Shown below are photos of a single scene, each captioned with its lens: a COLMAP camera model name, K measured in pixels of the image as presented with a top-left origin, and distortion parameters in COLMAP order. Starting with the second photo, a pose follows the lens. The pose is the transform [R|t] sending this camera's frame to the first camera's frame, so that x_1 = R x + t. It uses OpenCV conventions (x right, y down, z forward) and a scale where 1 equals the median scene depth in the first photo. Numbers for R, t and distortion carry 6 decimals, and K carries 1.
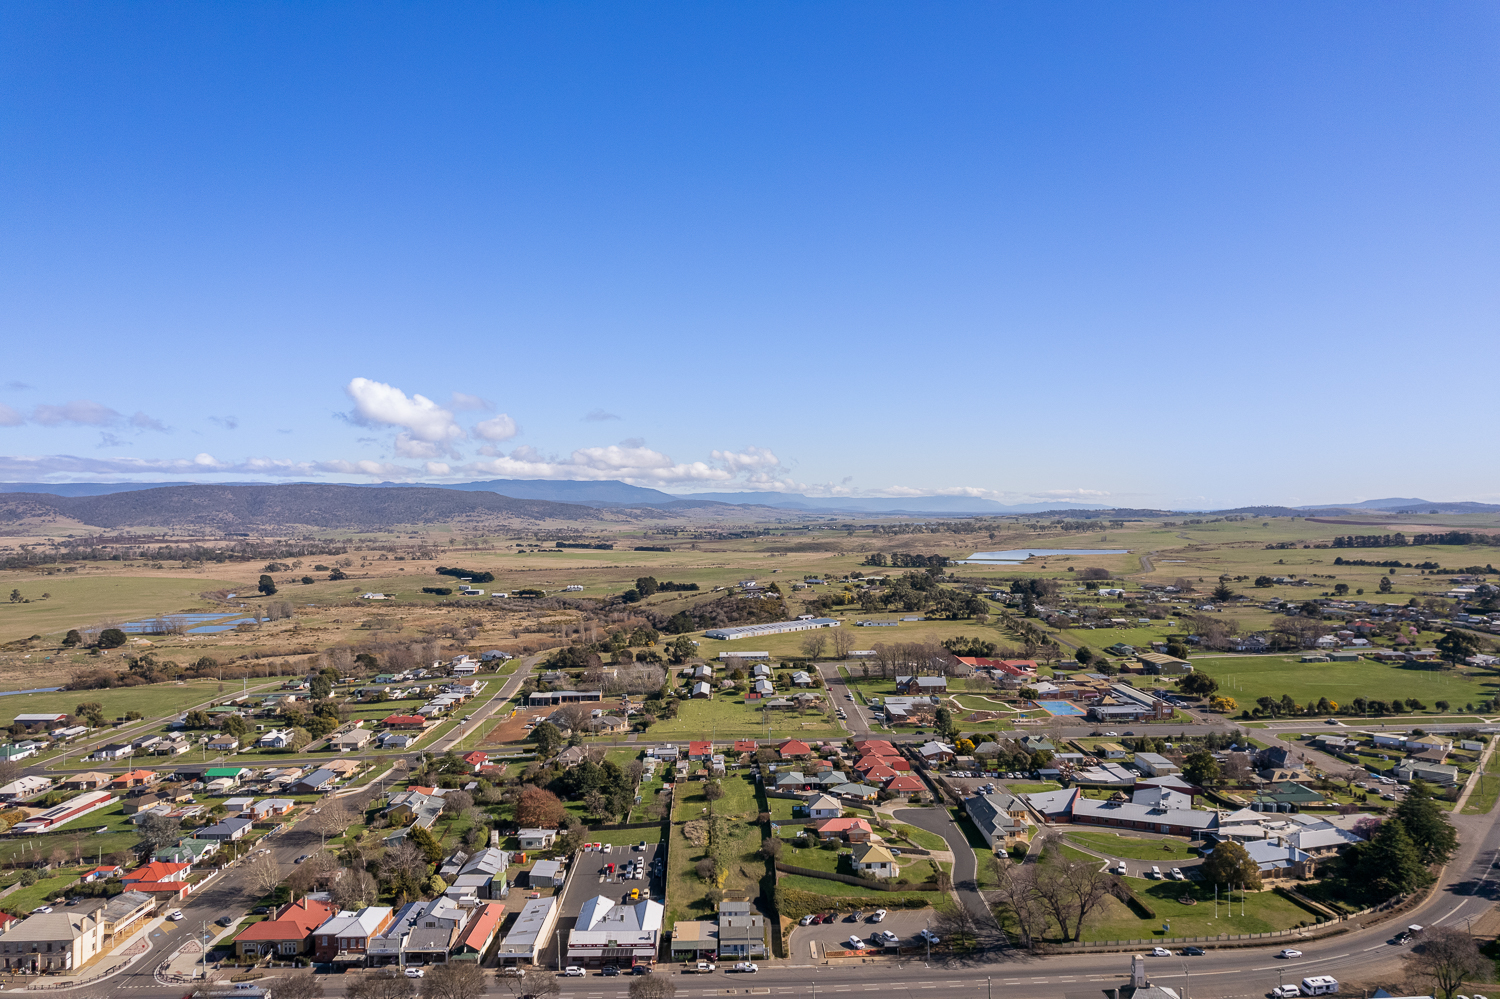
lens RADIAL K [[955.1, 0, 758.7], [0, 955.1, 501.8], [0, 0, 1]] dist [-0.071860, 0.059488]
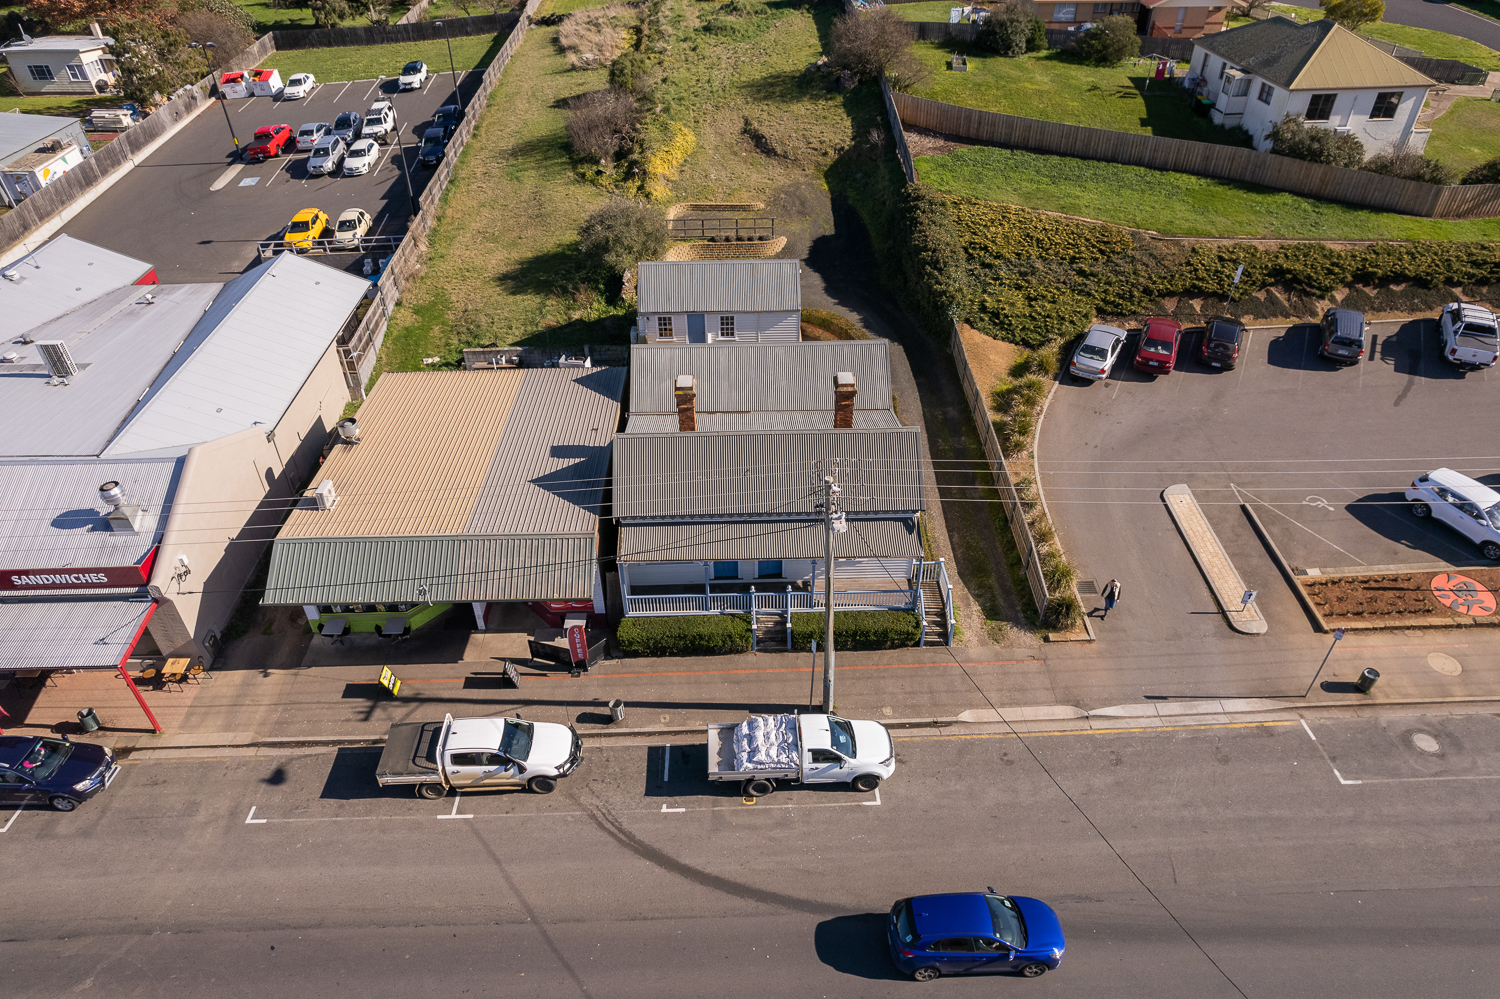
lens RADIAL K [[955.1, 0, 758.7], [0, 955.1, 501.8], [0, 0, 1]] dist [-0.071860, 0.059488]
pose [[0.999995, -0.001975, 0.002546, -0.017742], [-0.000014, 0.787440, 0.616391, 0.334475], [-0.003223, -0.616388, 0.787436, 0.796986]]
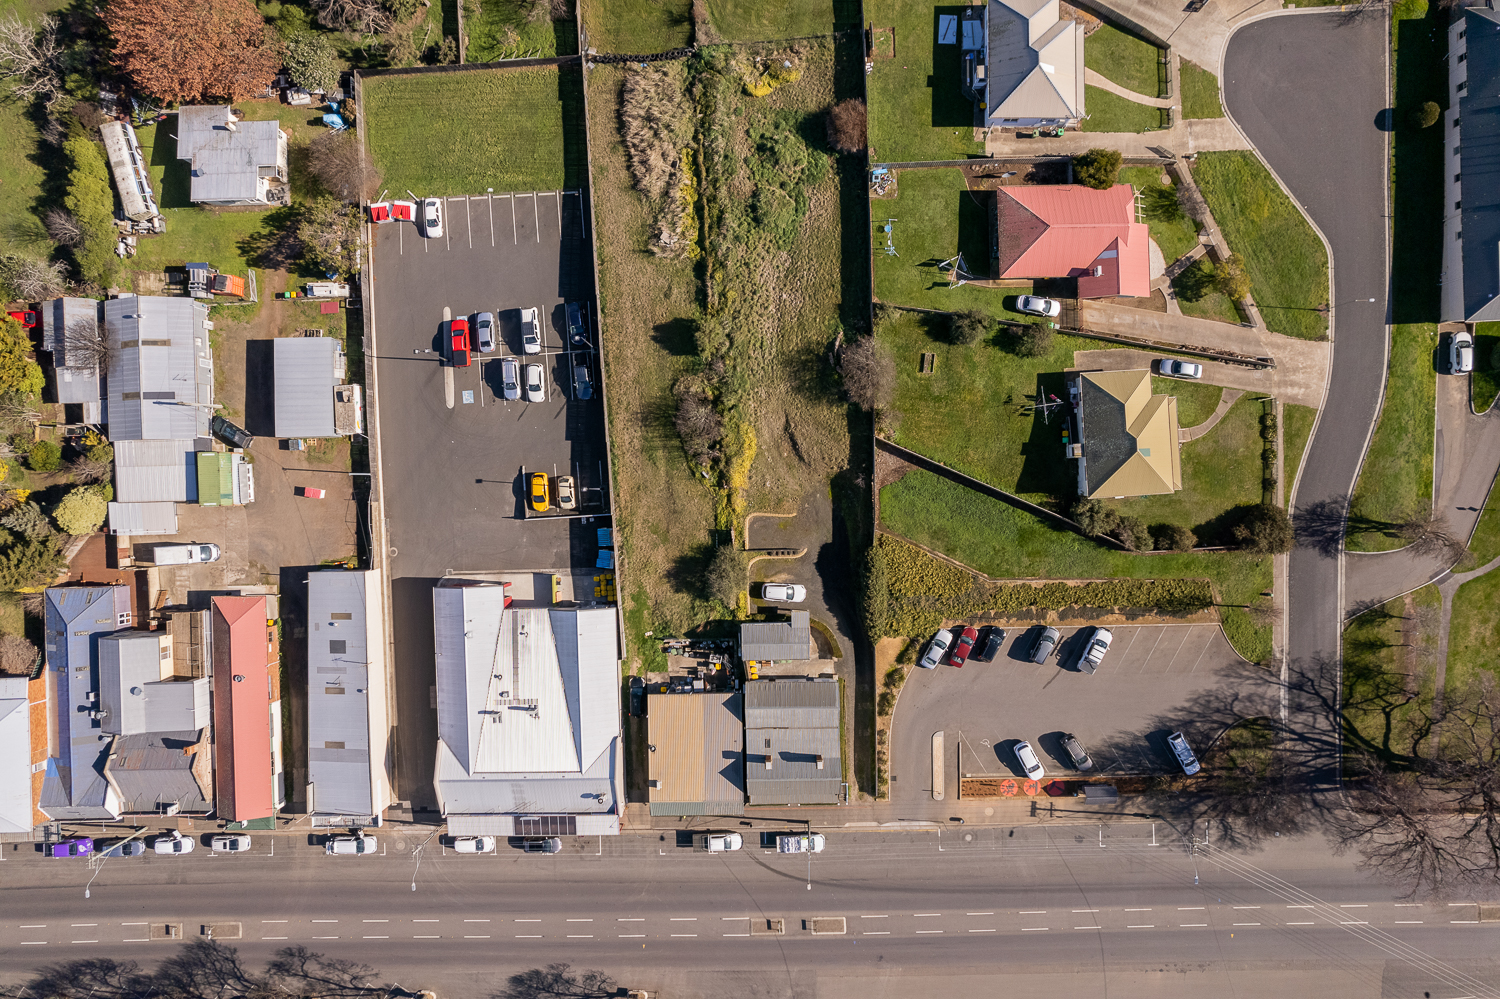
lens RADIAL K [[955.1, 0, 758.7], [0, 955.1, 501.8], [0, 0, 1]] dist [-0.071860, 0.059488]
pose [[0.999970, 0.004427, -0.006290, -0.030148], [0.006344, -0.012174, 0.999906, -0.017597], [0.004350, -0.999916, -0.012201, 1.037531]]
